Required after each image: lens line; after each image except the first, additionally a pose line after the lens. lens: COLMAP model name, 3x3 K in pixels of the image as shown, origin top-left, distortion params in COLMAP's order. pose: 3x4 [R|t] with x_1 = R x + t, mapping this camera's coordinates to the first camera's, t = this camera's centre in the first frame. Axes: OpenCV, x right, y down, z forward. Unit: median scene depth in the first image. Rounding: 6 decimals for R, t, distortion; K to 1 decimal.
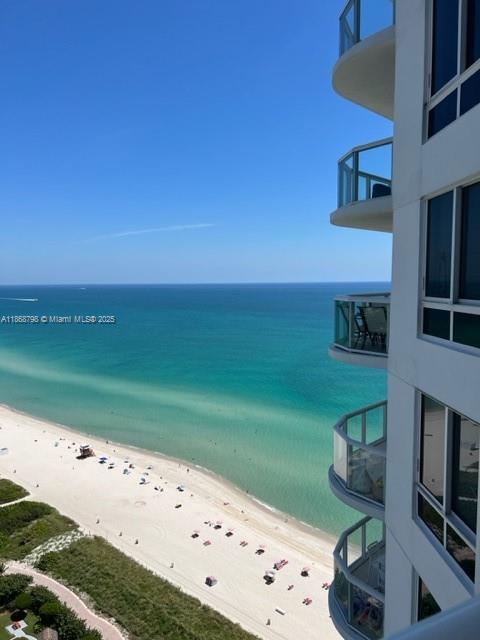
lens RADIAL K [[480.3, 0, 237.7], [0, 480.3, 321.9], [0, 0, 1]] dist [0.055475, -0.059766]
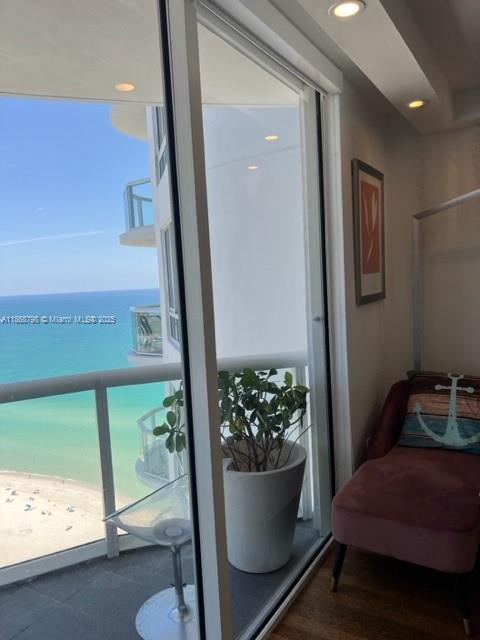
lens RADIAL K [[480.3, 0, 238.4], [0, 480.3, 322.8], [0, 0, 1]] dist [0.055475, -0.059766]
pose [[0.971747, -0.058675, 0.228613, 0.178913], [0.060155, 0.998189, 0.000496, -0.001556], [-0.228229, 0.013270, 0.973517, -0.176051]]
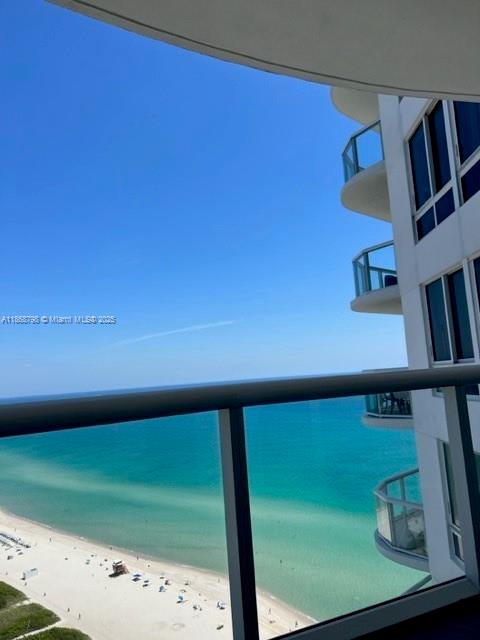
lens RADIAL K [[480.3, 0, 238.8], [0, 480.3, 323.1], [0, 0, 1]] dist [0.055475, -0.059766]
pose [[0.996284, -0.069133, -0.051377, -0.024488], [0.057833, 0.978940, -0.195787, 0.042497], [0.063831, 0.192088, 0.979300, -0.169298]]
